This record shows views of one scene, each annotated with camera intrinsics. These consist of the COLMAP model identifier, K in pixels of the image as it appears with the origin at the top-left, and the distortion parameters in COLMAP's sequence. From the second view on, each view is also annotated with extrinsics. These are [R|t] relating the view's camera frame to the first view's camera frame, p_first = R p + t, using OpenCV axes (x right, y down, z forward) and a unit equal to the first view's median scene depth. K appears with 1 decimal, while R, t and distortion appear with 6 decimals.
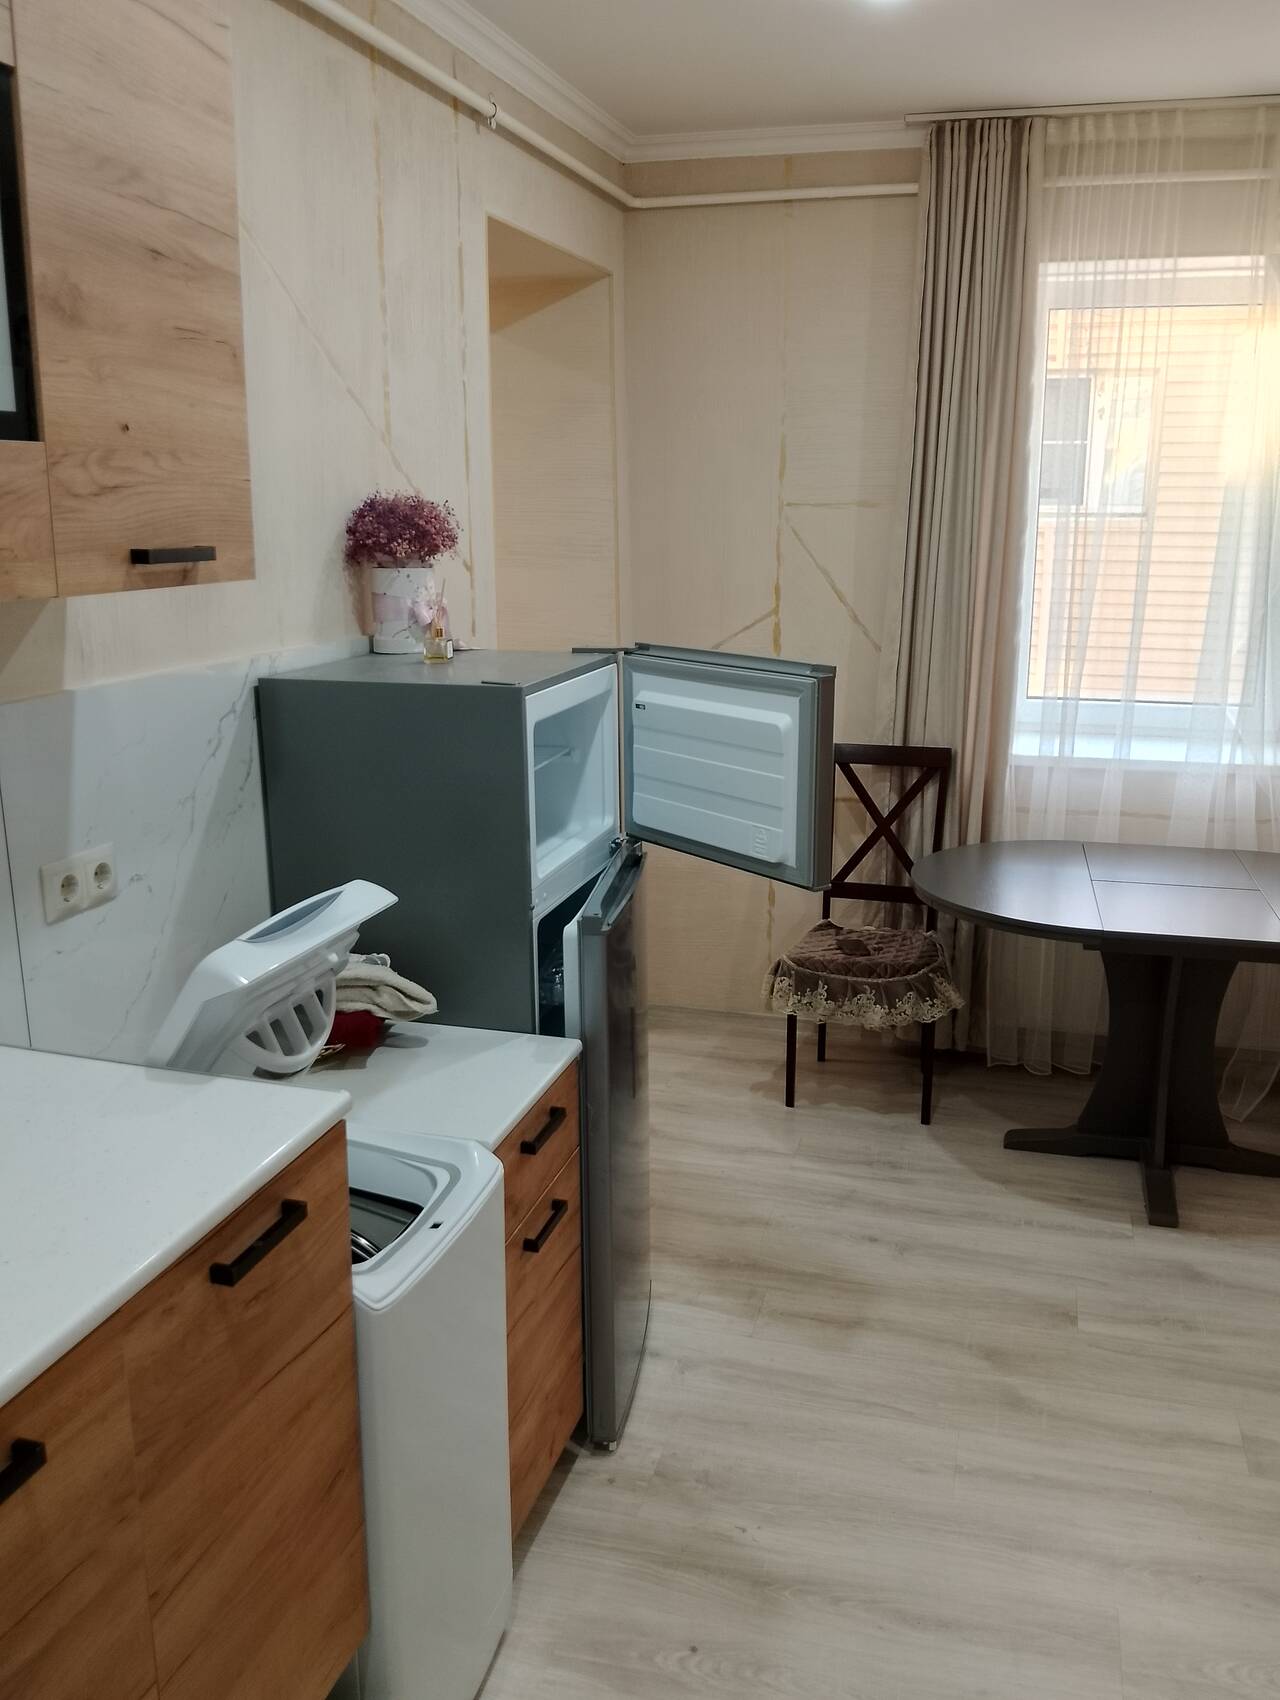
lens RADIAL K [[1367.5, 0, 641.4], [0, 1367.5, 841.4], [0, 0, 1]] dist [-0.029533, -0.037579]
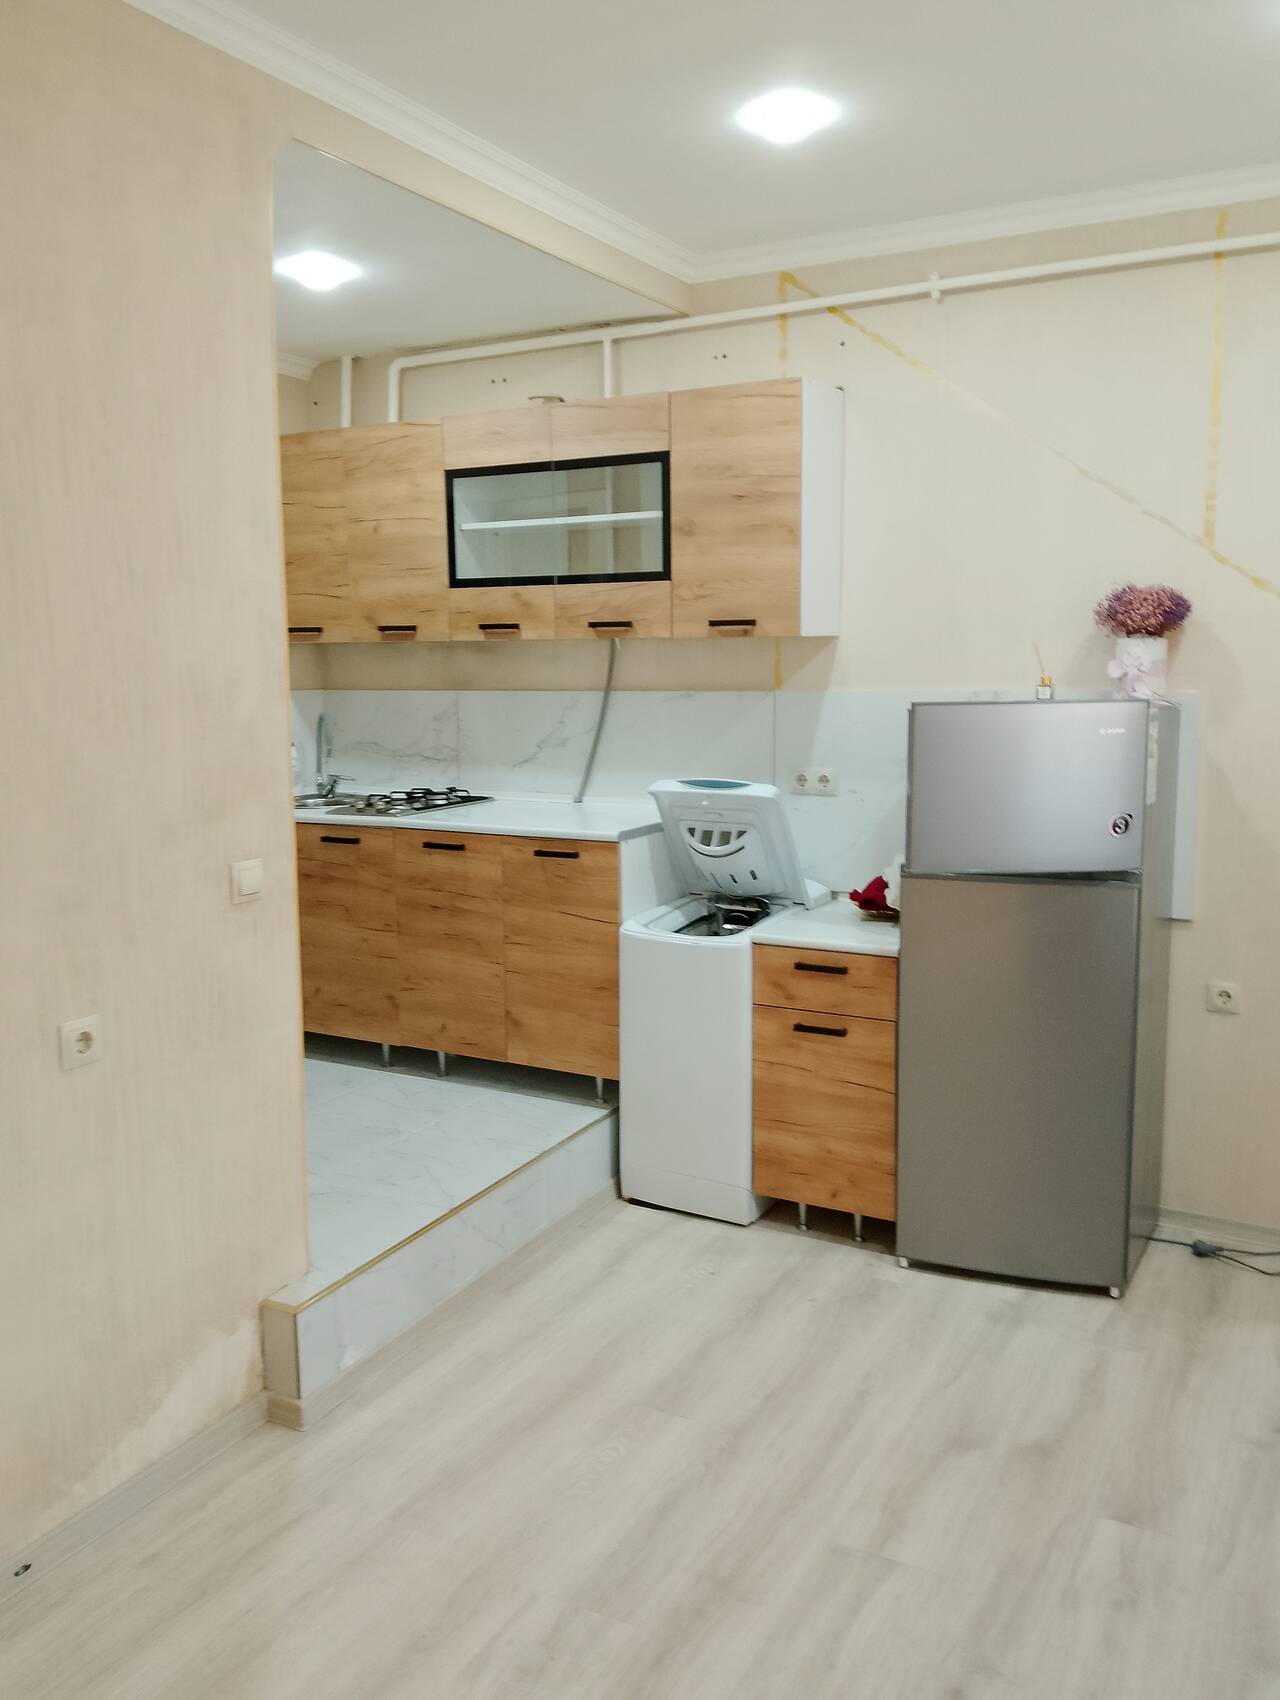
lens RADIAL K [[1367.5, 0, 640.9], [0, 1367.5, 853.8], [0, 0, 1]] dist [-0.029533, -0.037579]
pose [[-0.202226, 0.146360, -0.968341, 1.980513], [-0.221711, 0.956256, 0.190835, -0.240507], [0.953913, 0.253283, -0.160930, 1.304074]]
